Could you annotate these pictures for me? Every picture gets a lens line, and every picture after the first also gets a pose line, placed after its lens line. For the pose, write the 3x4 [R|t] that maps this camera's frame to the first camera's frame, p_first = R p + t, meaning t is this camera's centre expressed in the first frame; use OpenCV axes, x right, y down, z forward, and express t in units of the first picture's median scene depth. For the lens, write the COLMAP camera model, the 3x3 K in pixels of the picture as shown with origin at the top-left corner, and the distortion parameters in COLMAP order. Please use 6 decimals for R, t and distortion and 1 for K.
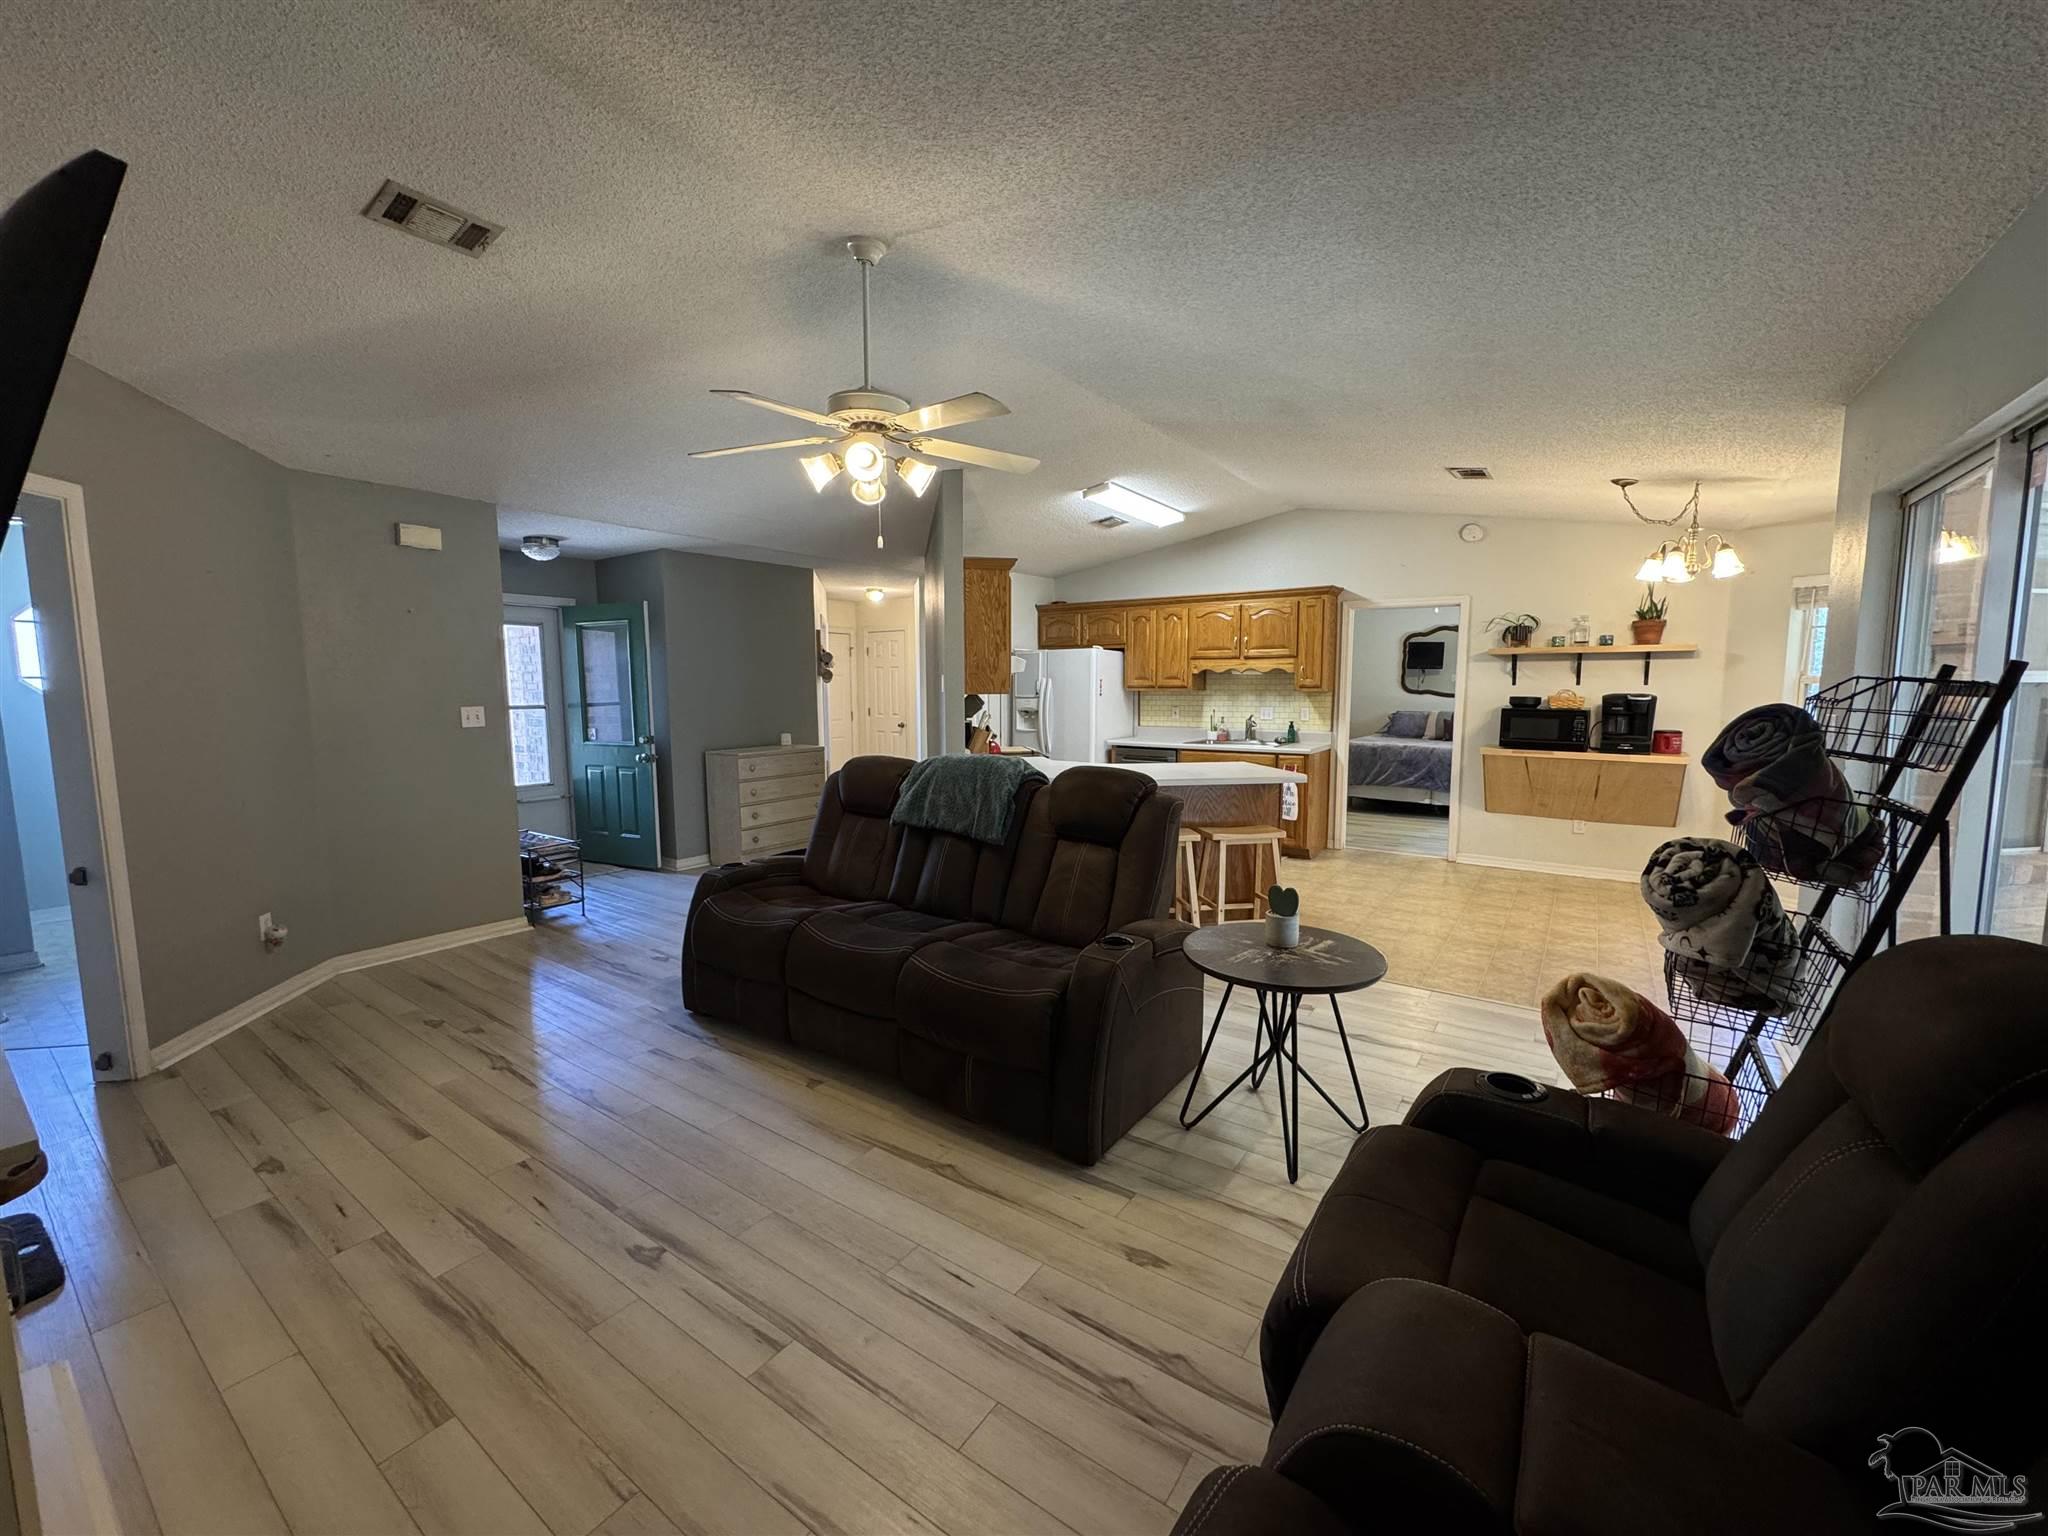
lens RADIAL K [[817.3, 0, 1021.5], [0, 817.3, 768.5], [0, 0, 1]] dist [-0.005890, 0.001361]
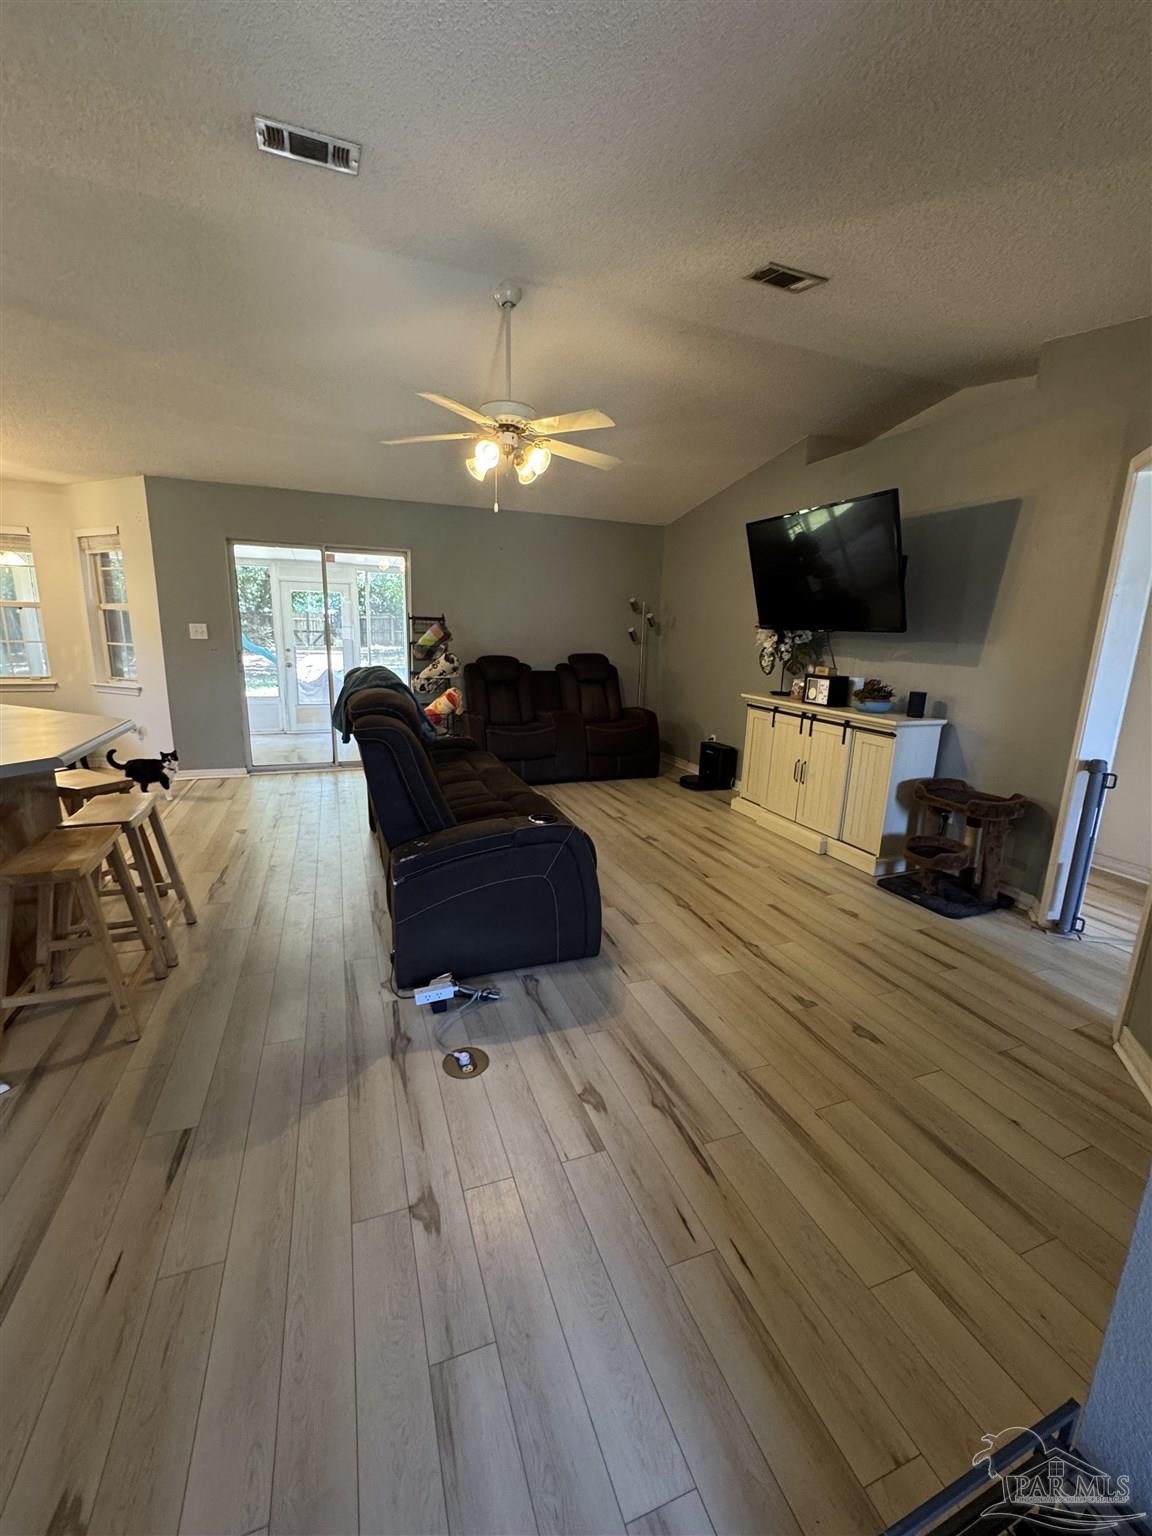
lens RADIAL K [[613.0, 0, 573.1], [0, 613.0, 768.2], [0, 0, 1]] dist [-0.005890, 0.001361]
pose [[-0.827688, -0.142345, 0.542835, -0.442681], [0.031614, 0.953934, 0.298348, -0.077175], [-0.560297, 0.264100, -0.785060, 0.902638]]
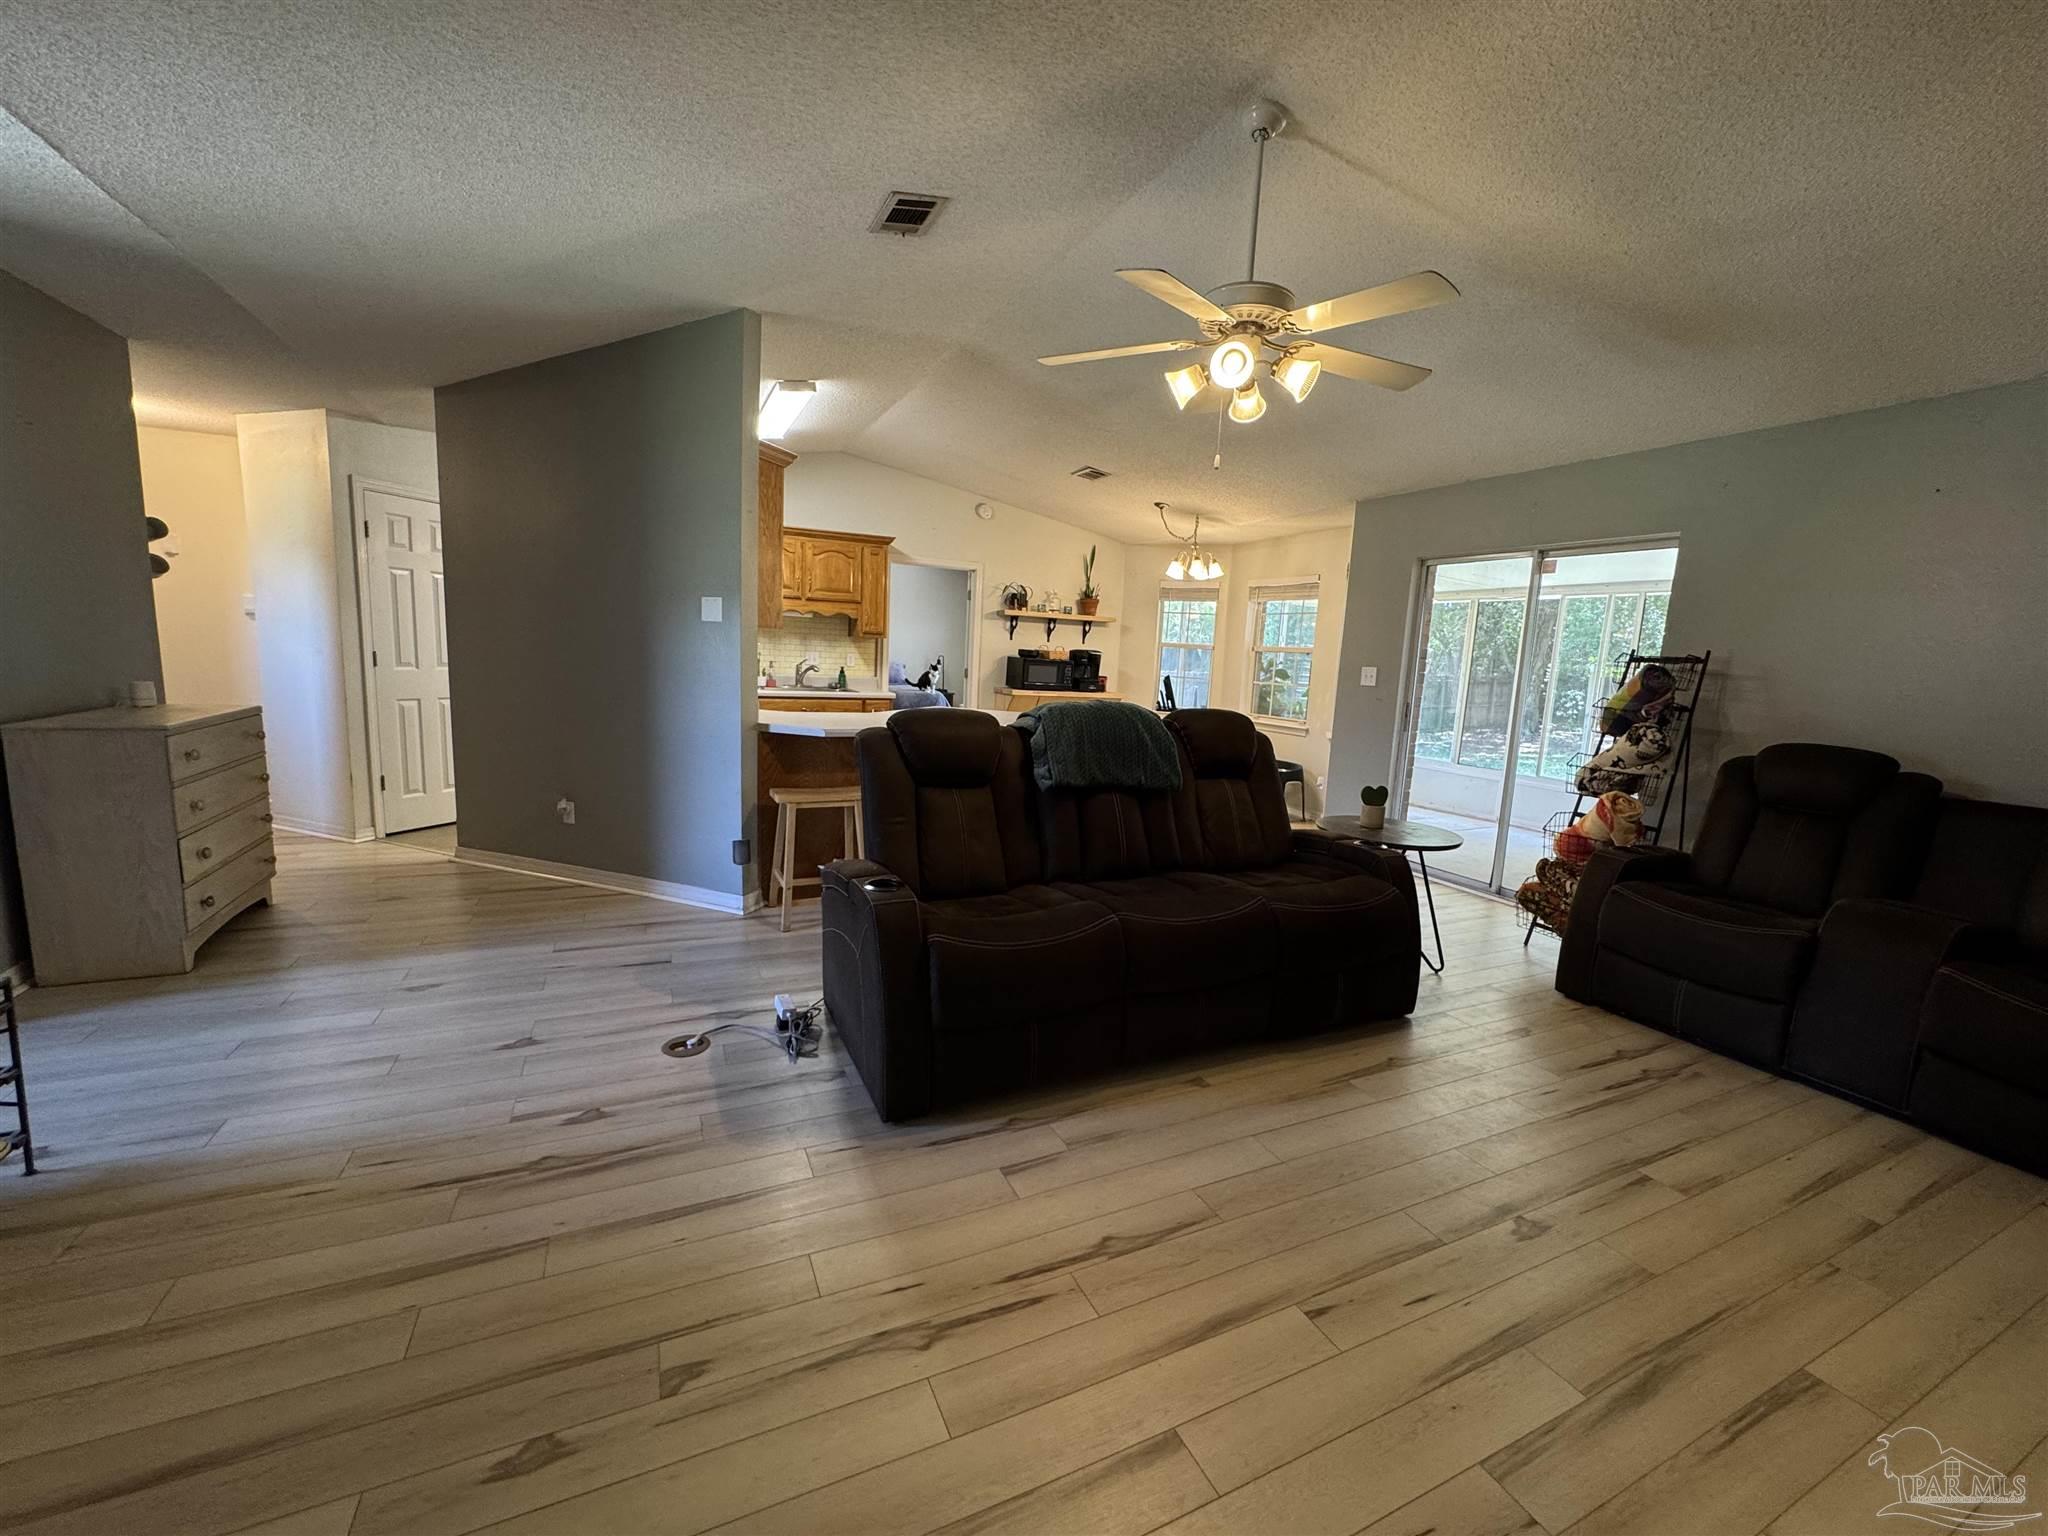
lens RADIAL K [[817.3, 0, 1032.8], [0, 817.3, 768.1], [0, 0, 1]] dist [-0.005890, 0.001361]
pose [[0.491256, -0.096651, 0.865636, -0.515218], [0.040150, 0.995281, 0.088340, -0.015062], [-0.870089, -0.008642, 0.492818, 0.353706]]
